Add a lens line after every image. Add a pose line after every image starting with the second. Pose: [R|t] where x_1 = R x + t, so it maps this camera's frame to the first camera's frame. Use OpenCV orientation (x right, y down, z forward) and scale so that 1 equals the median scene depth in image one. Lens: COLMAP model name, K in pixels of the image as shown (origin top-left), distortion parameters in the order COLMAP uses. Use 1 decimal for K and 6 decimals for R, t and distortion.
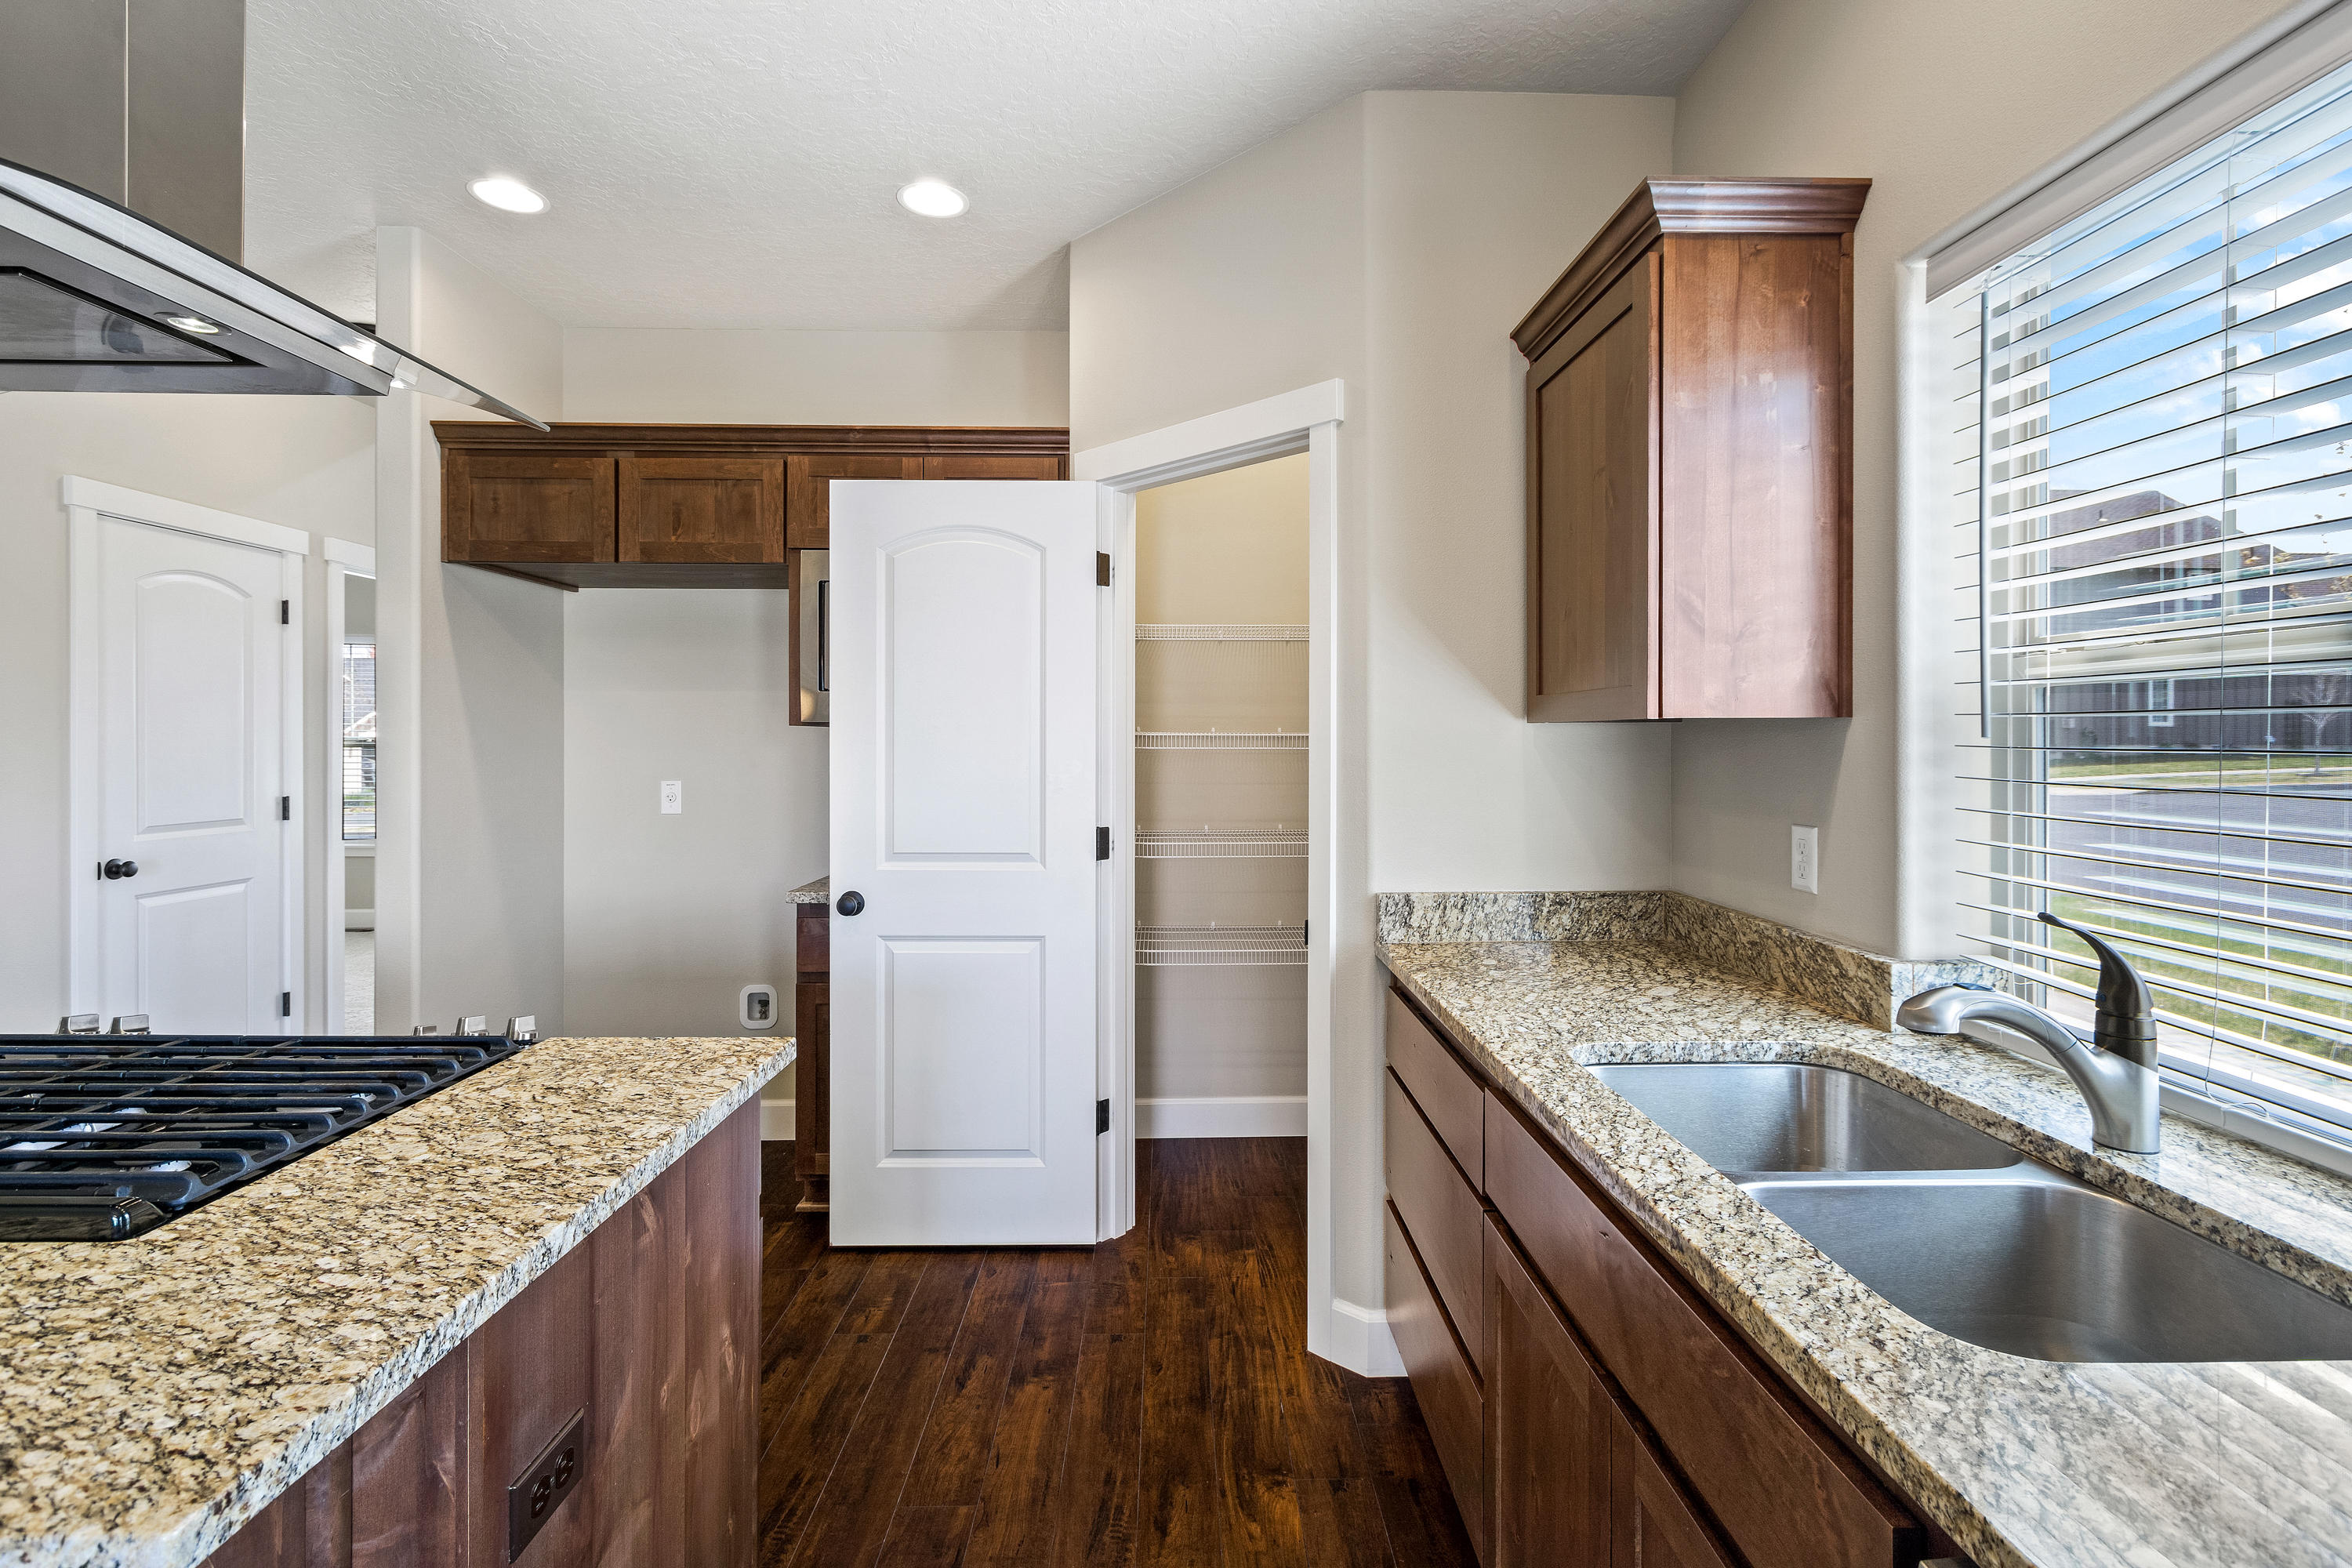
lens RADIAL K [[1014.3, 0, 1186.4], [0, 1014.3, 757.9], [0, 0, 1]] dist [0.000081, 0.000095]
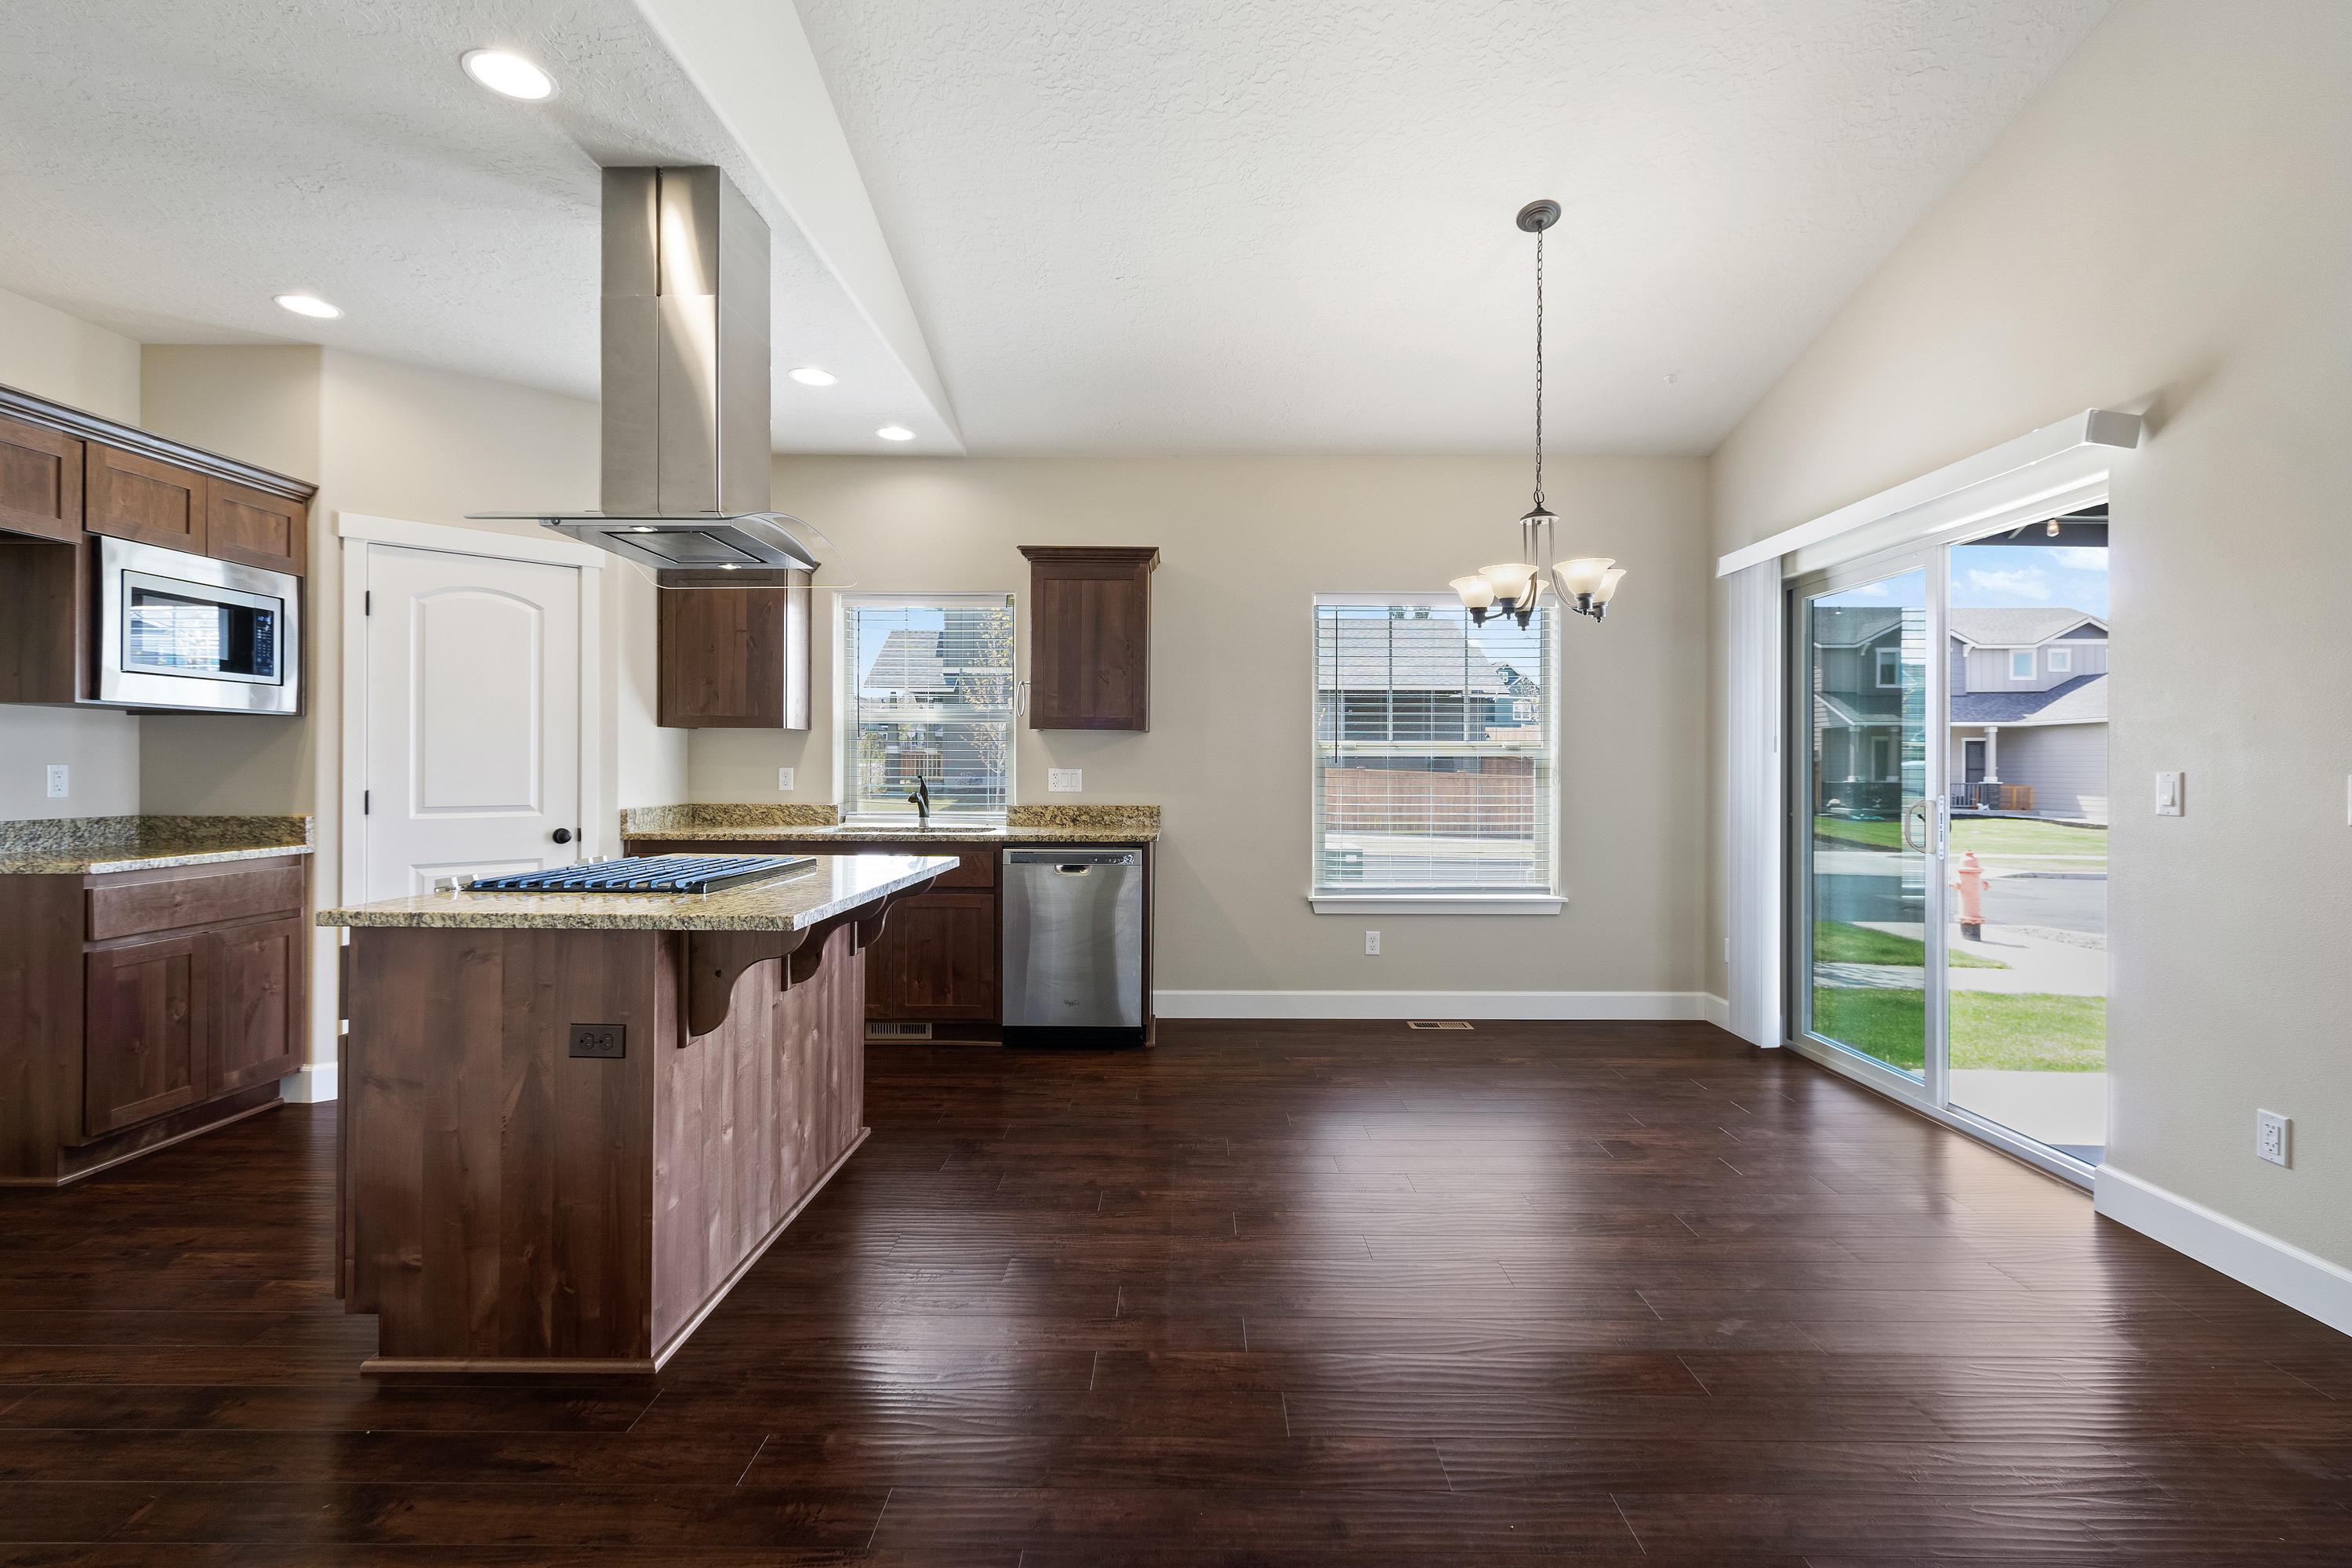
lens RADIAL K [[1014.3, 0, 1186.4], [0, 1014.3, 757.9], [0, 0, 1]] dist [0.000081, 0.000095]
pose [[0.039662, 0.000396, 0.999213, -1.790334], [0.002088, 0.999998, -0.000479, 0.034709], [-0.999211, 0.002105, 0.039661, -0.201528]]
